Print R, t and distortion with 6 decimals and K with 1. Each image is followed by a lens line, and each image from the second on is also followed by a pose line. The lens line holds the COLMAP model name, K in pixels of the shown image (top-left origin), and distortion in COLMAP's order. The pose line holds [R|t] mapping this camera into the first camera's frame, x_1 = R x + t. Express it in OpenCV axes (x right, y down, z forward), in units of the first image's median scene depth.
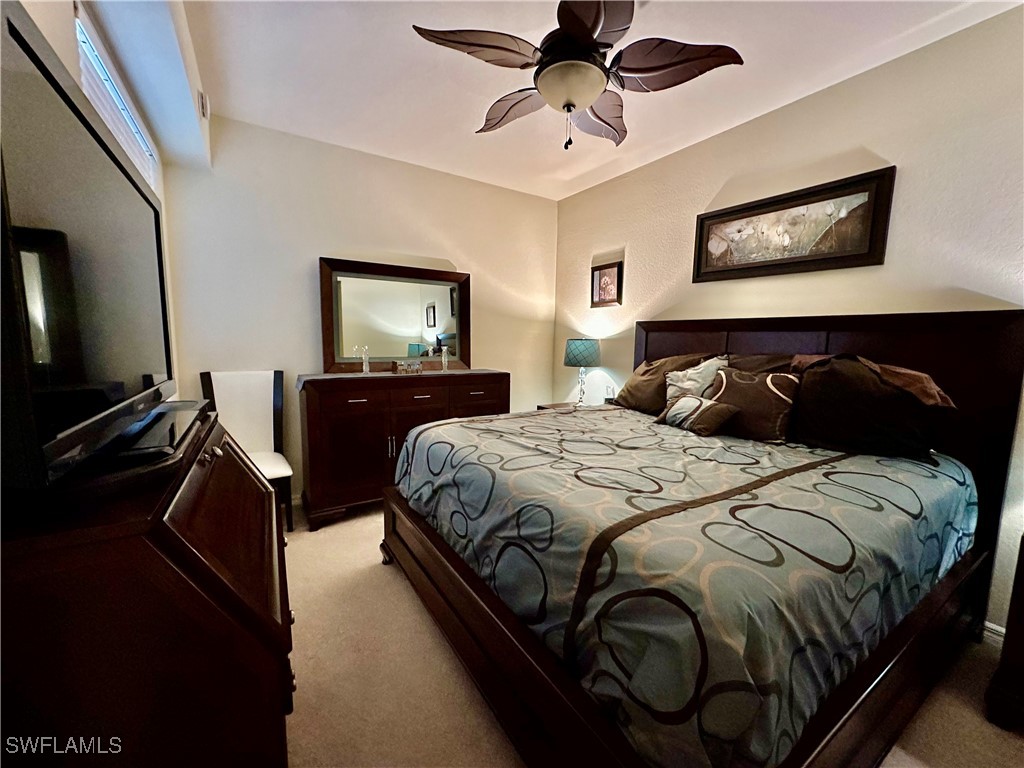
lens RADIAL K [[407.6, 0, 512.6], [0, 407.6, 385.4], [0, 0, 1]] dist [-0.001723, 0.000573]
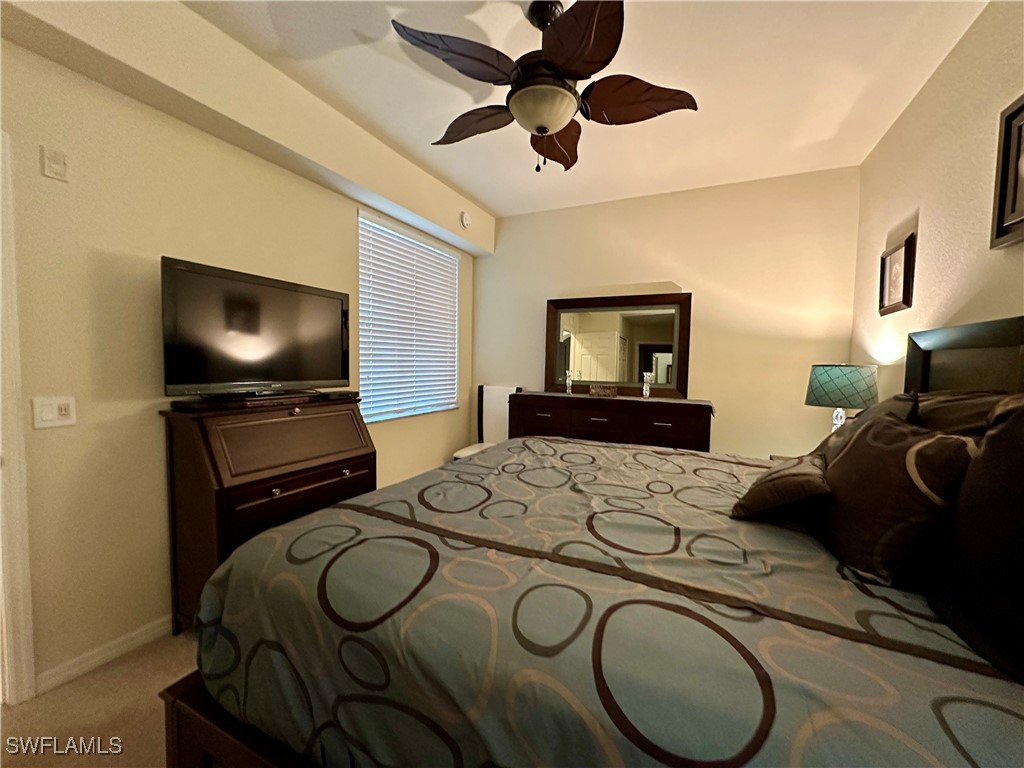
lens RADIAL K [[407.6, 0, 512.6], [0, 407.6, 385.4], [0, 0, 1]] dist [-0.001723, 0.000573]
pose [[0.529903, 0.041253, -0.847054, 0.818825], [-0.106861, 0.994103, -0.018437, -0.024392], [0.841298, 0.100287, 0.531187, 0.392543]]
